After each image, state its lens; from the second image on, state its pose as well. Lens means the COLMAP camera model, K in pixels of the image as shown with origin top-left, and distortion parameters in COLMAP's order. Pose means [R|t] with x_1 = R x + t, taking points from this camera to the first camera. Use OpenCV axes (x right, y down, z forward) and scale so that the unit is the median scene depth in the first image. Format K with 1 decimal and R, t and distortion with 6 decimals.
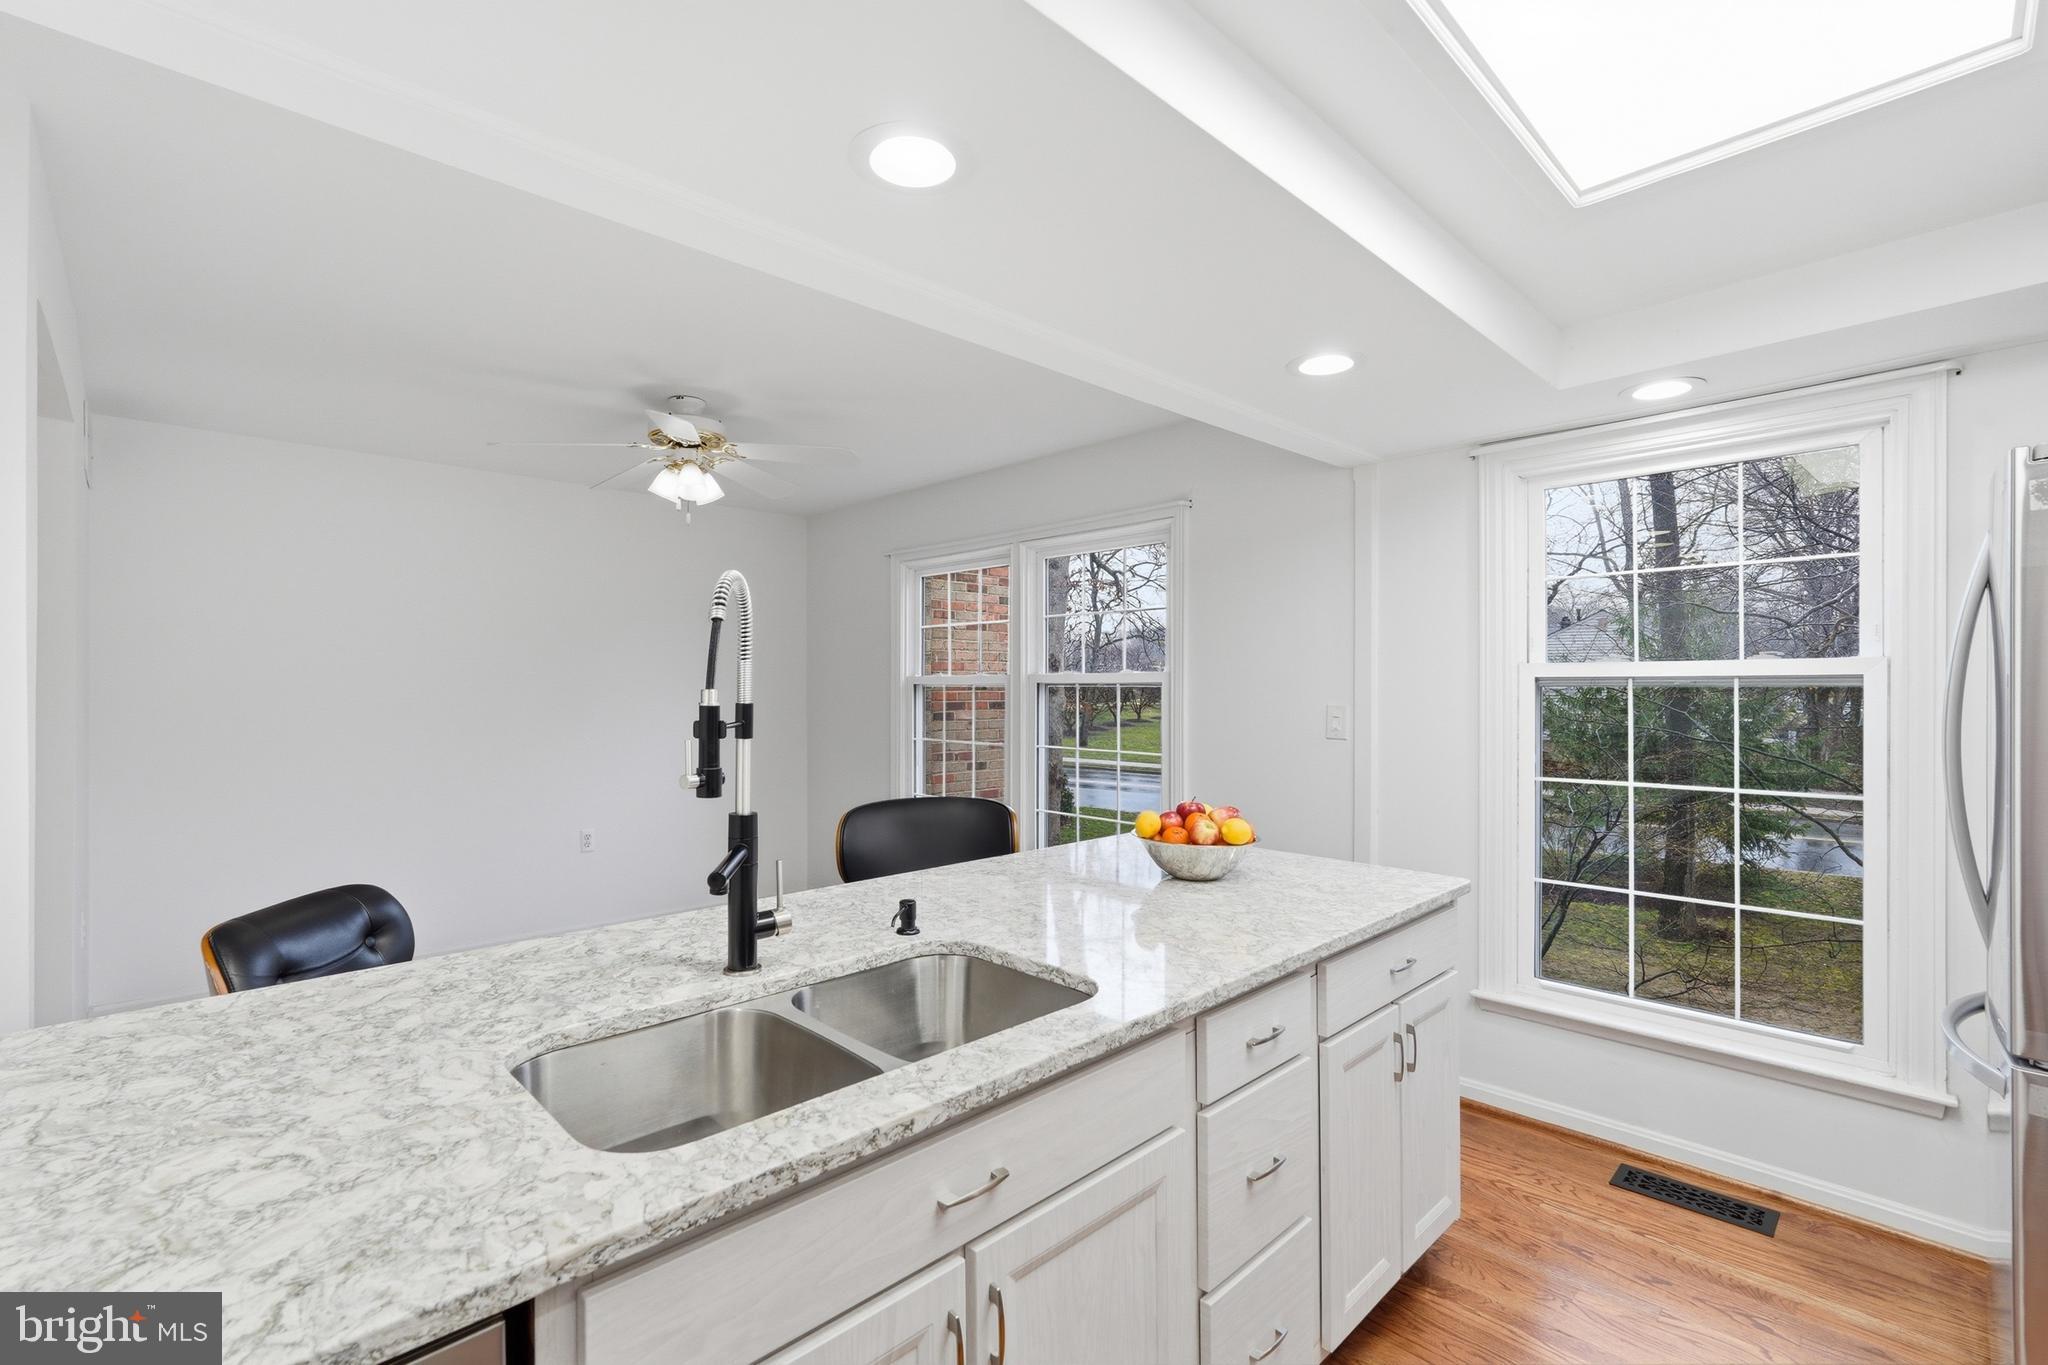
lens RADIAL K [[912.9, 0, 1020.2], [0, 912.9, 686.9], [0, 0, 1]] dist [-0.012719, 0.007686]
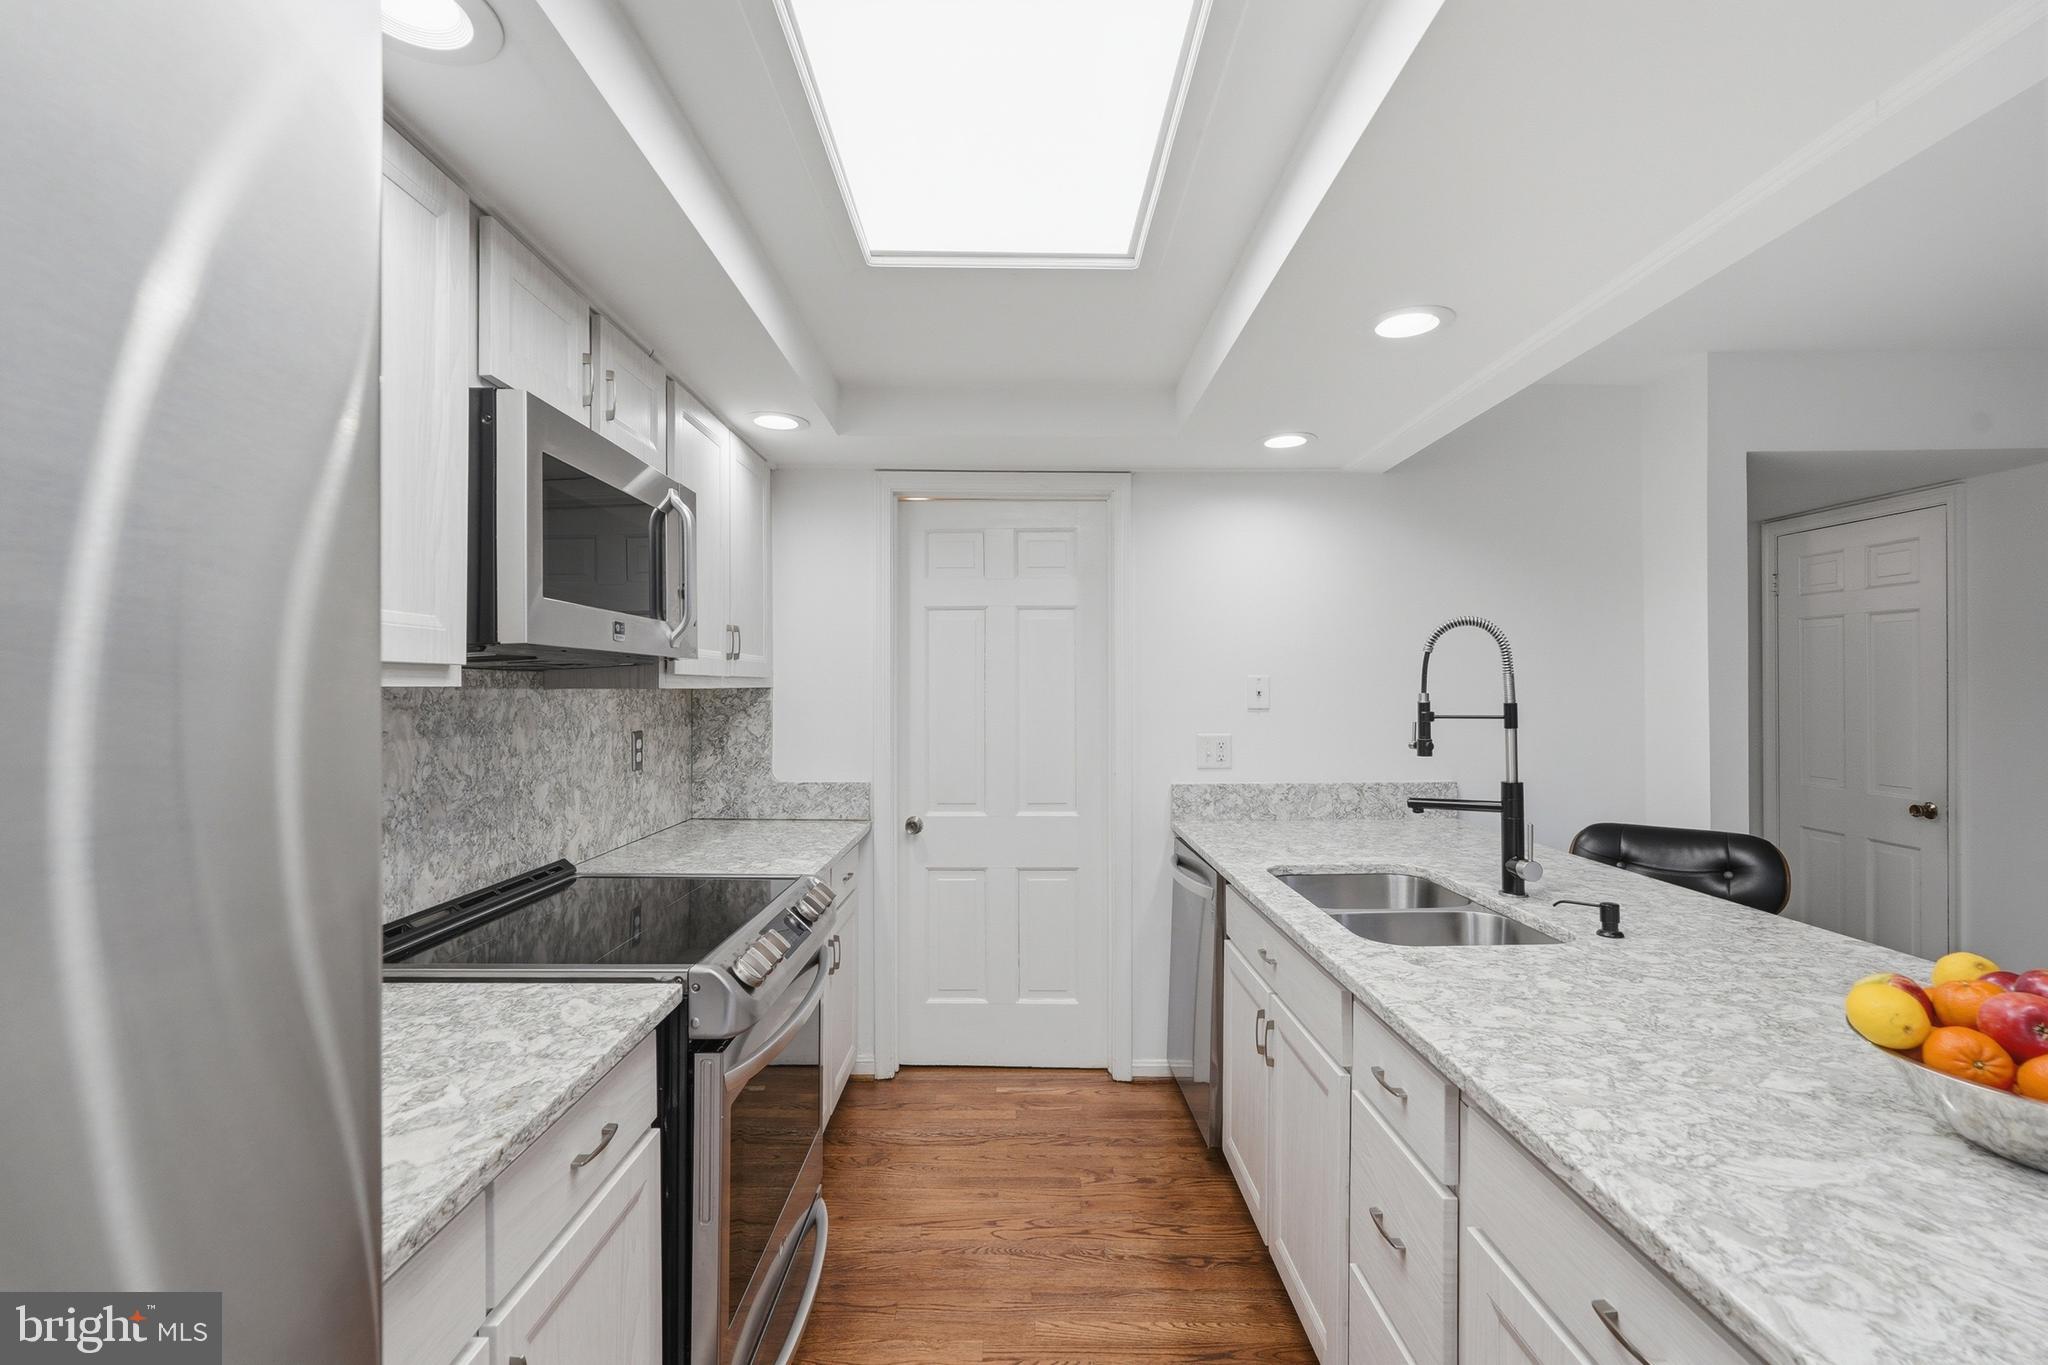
lens RADIAL K [[912.9, 0, 1018.7], [0, 912.9, 680.5], [0, 0, 1]] dist [-0.012719, 0.007686]
pose [[-0.698707, -0.003548, -0.715399, 0.998065], [0.002001, 0.999974, -0.006914, -0.007944], [0.715405, -0.006262, -0.698682, 1.165376]]
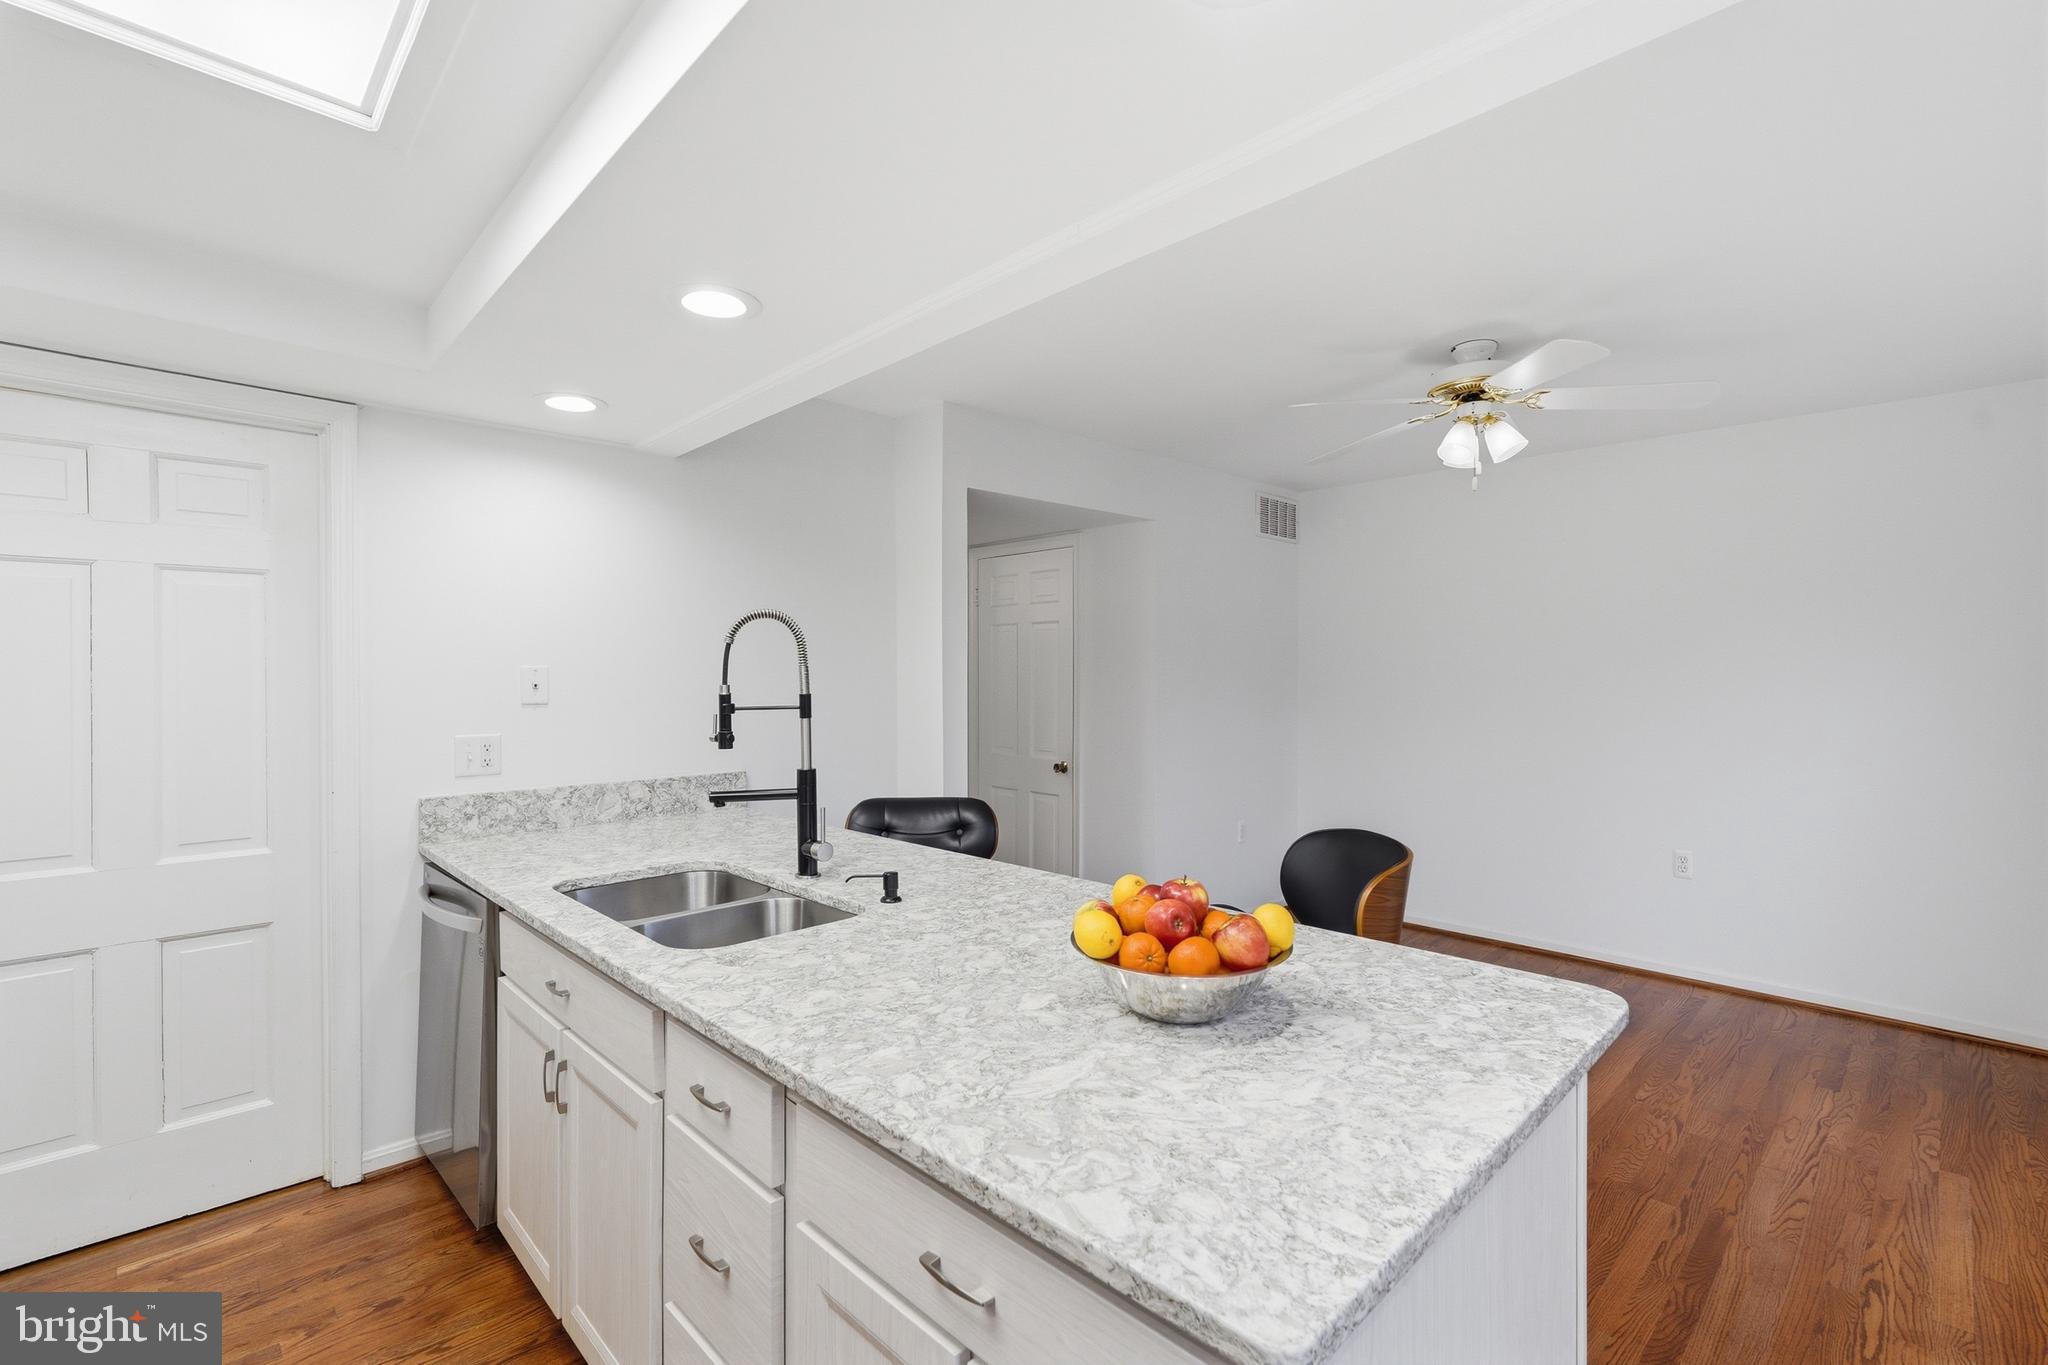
lens RADIAL K [[912.9, 0, 1022.2], [0, 912.9, 681.2], [0, 0, 1]] dist [-0.012719, 0.007686]
pose [[-0.010379, 0.005451, -0.999931, 0.949151], [0.003209, 0.999980, 0.005418, -0.008774], [0.999941, -0.003152, -0.010396, 1.107743]]
